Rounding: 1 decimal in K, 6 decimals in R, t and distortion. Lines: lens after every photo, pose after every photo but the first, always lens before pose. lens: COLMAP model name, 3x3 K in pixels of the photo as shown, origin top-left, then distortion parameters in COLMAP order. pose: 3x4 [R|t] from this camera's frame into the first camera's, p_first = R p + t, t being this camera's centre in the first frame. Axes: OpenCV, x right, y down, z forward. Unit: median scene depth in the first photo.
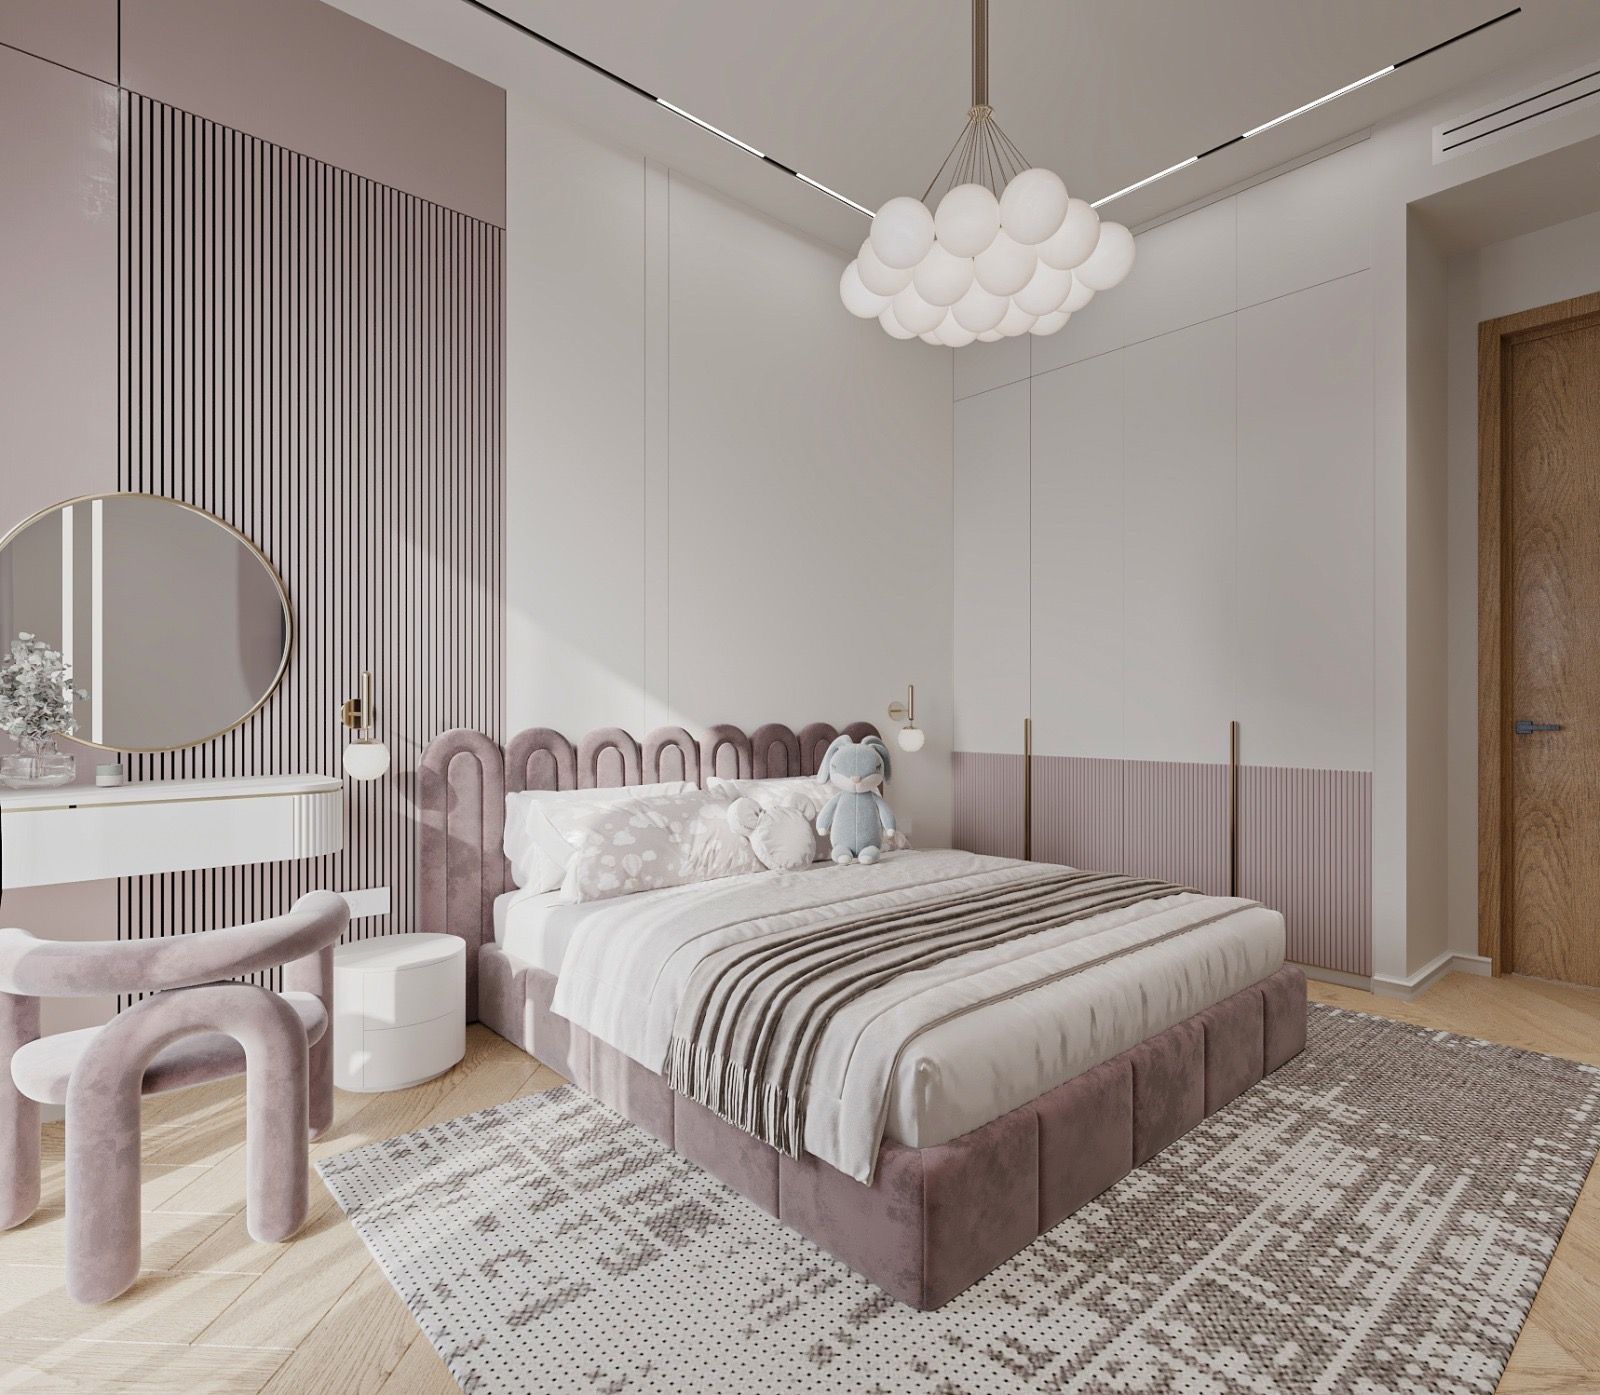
lens RADIAL K [[880.9, 0, 803.7], [0, 880.9, 706.5], [0, 0, 1]] dist [0.002378, -0.002118]
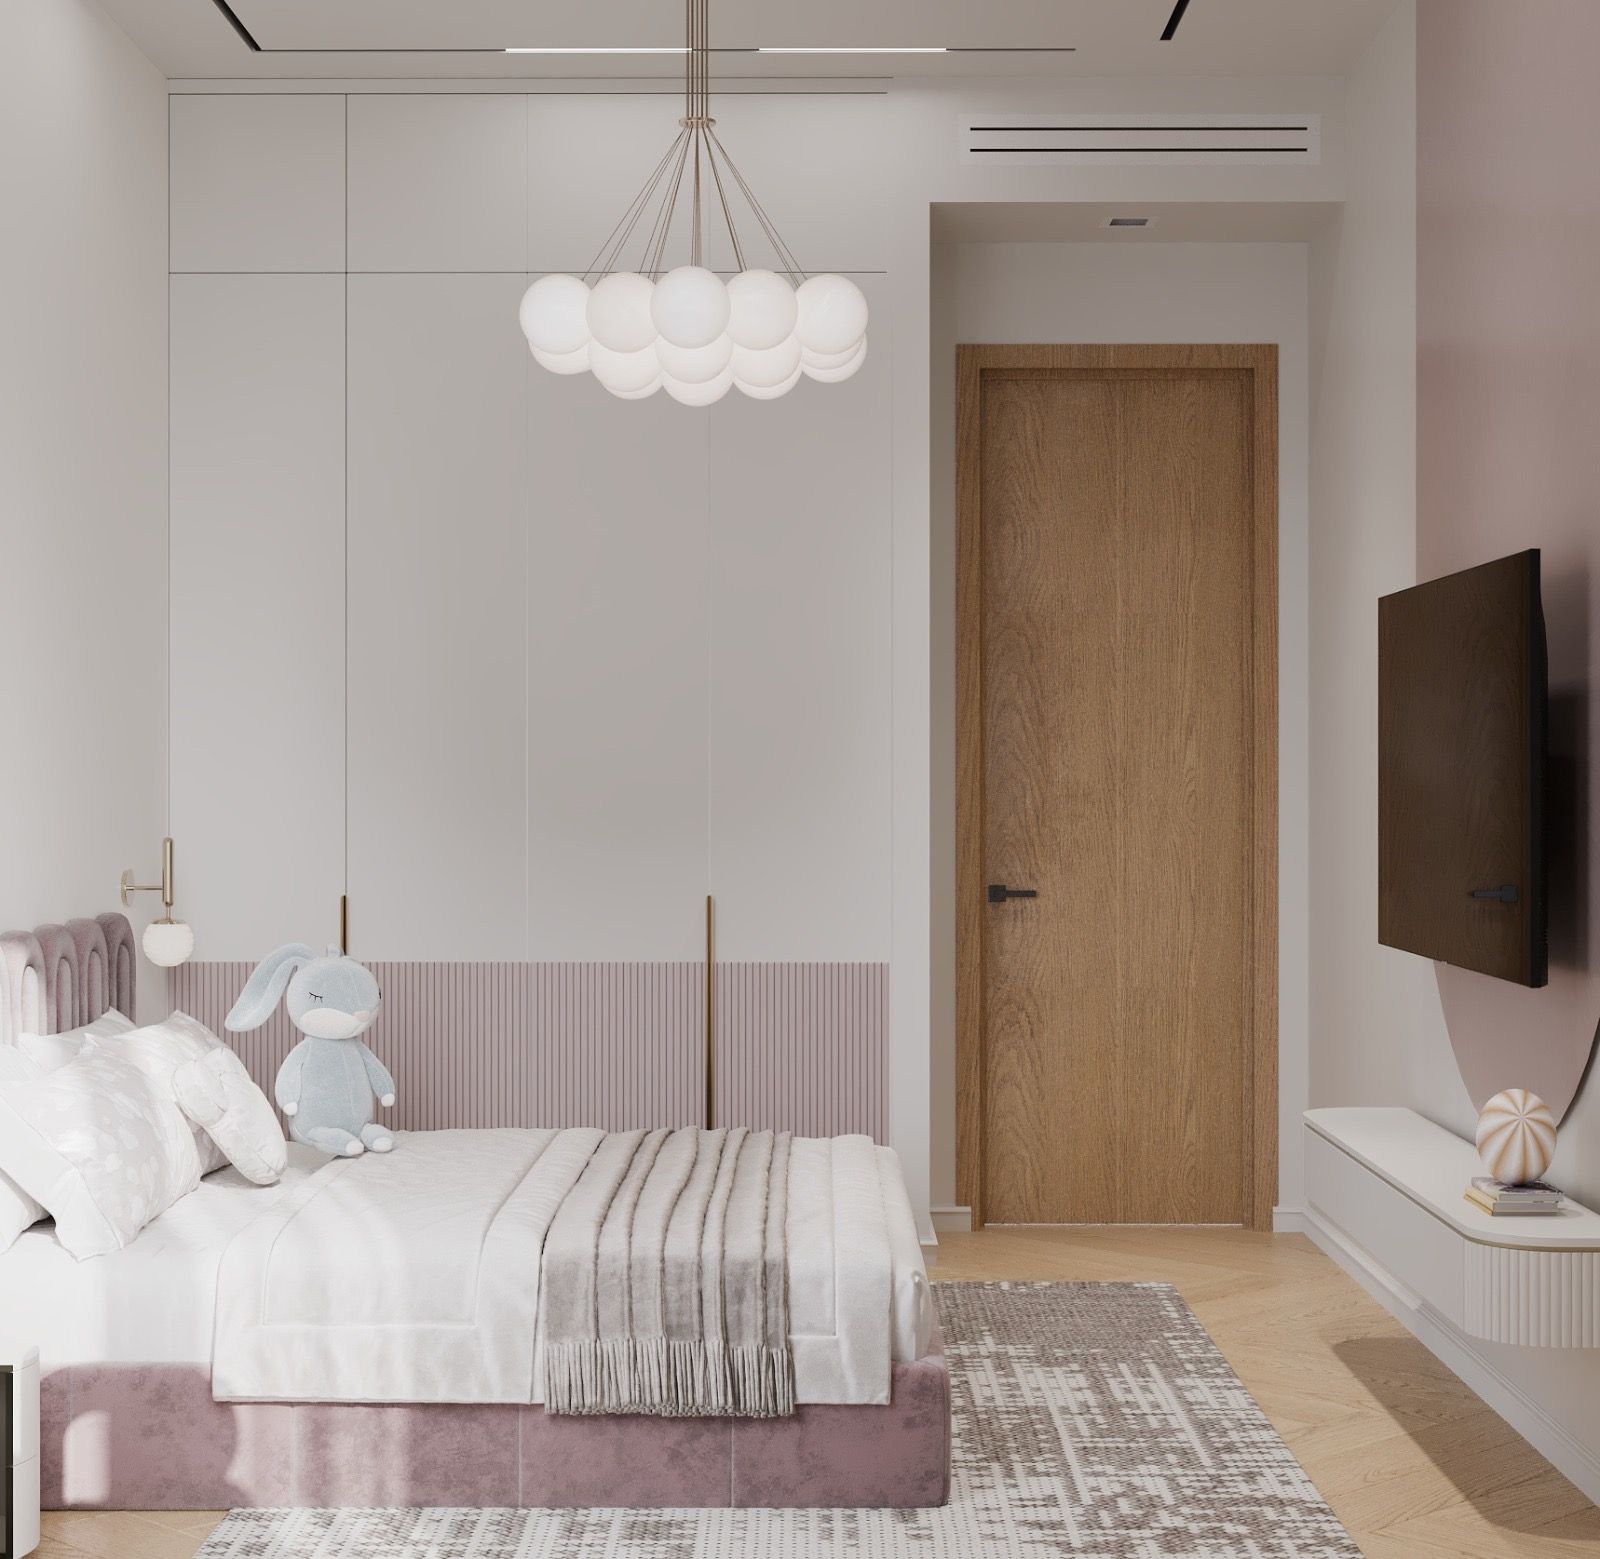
lens RADIAL K [[2789.7, 0, 798.5], [0, 2789.7, 782.1], [0, 0, 1]] dist [-0.024459, 0.000000]
pose [[0.673328, -0.000265, 0.739343, -1.249060], [0.000782, 1.000000, -0.000353, -0.083523], [-0.739343, 0.000816, 0.673328, -0.559994]]
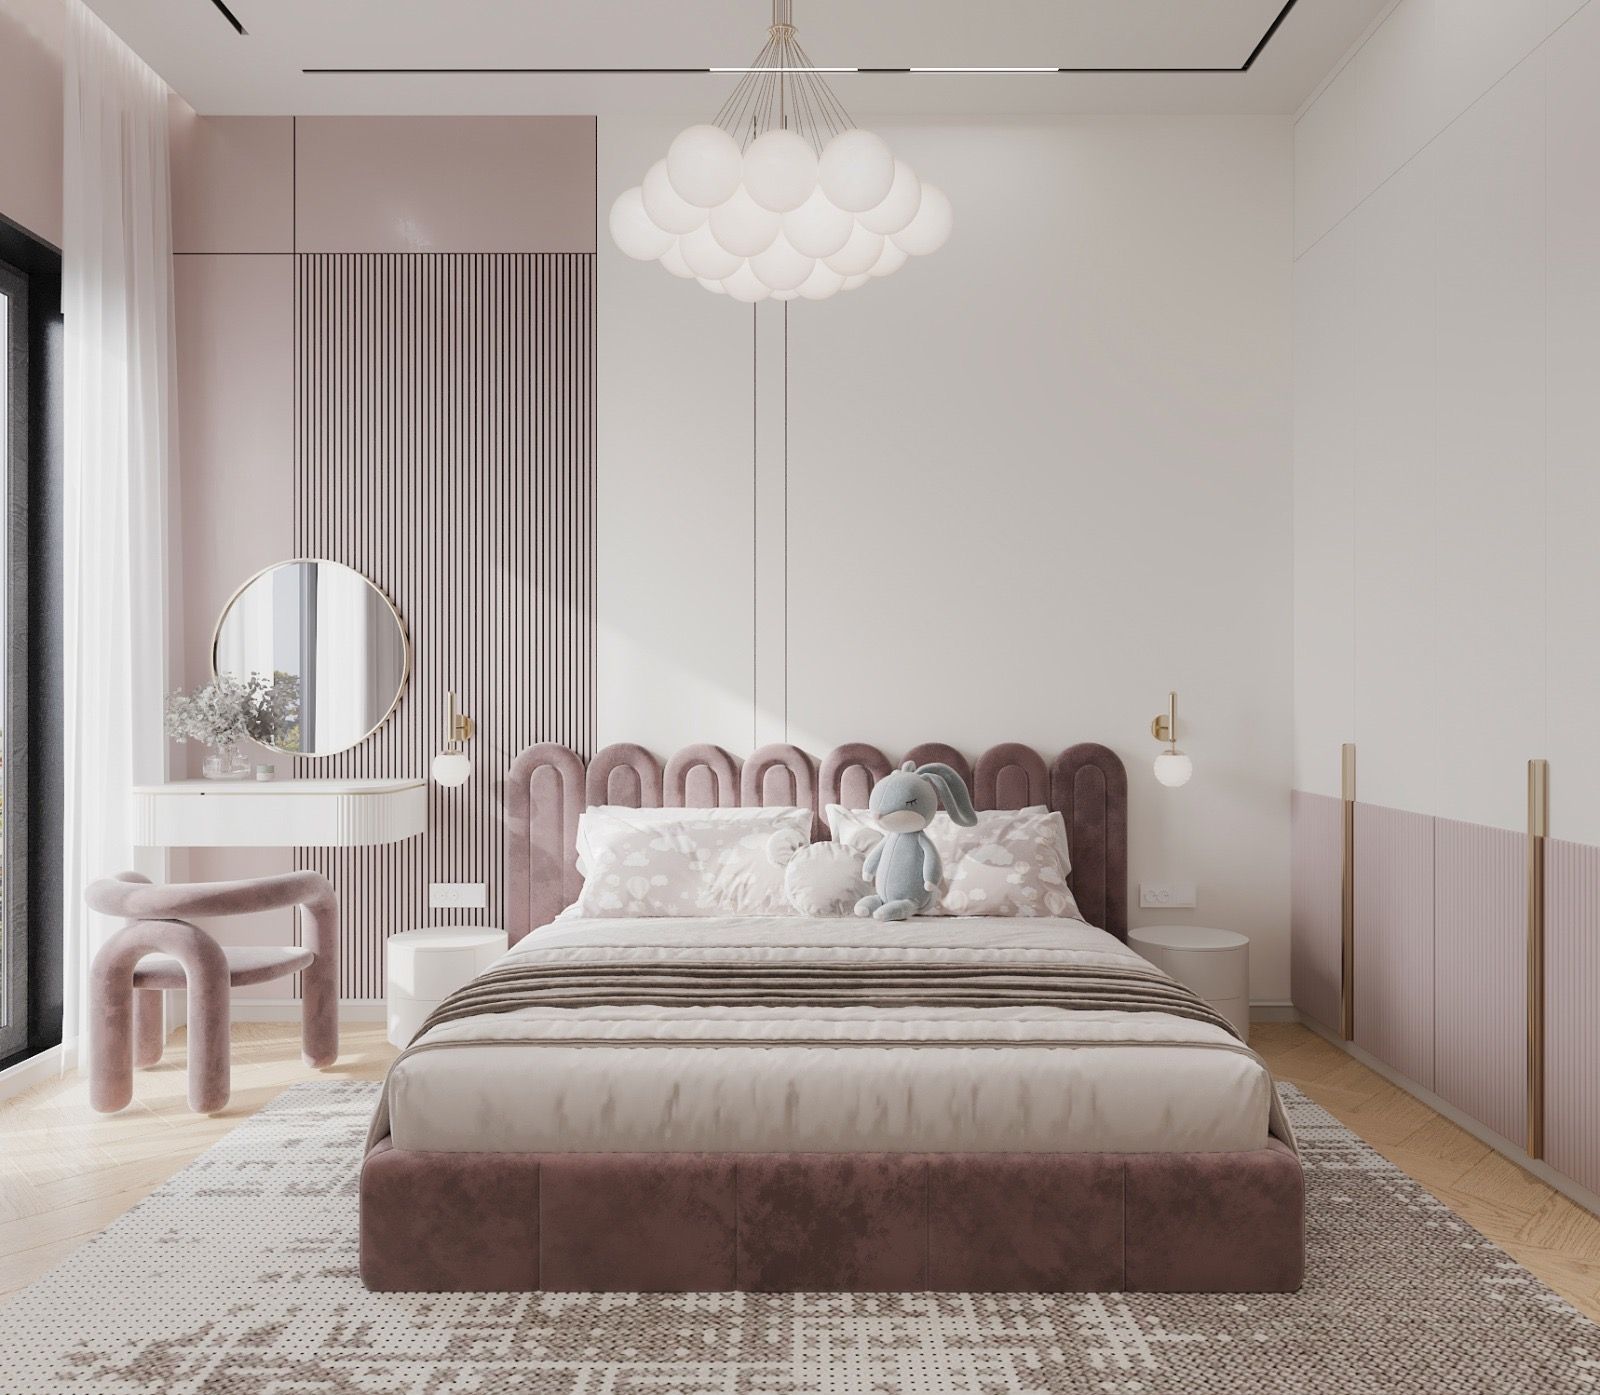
lens RADIAL K [[1216.5, 0, 805.1], [0, 1216.5, 693.8], [0, 0, 1]] dist [-0.000915, 0.002232]
pose [[0.746457, -0.000905, -0.665433, 0.818283], [-0.000648, 0.999998, -0.002087, -0.030440], [0.665433, 0.001989, 0.746455, 0.117587]]
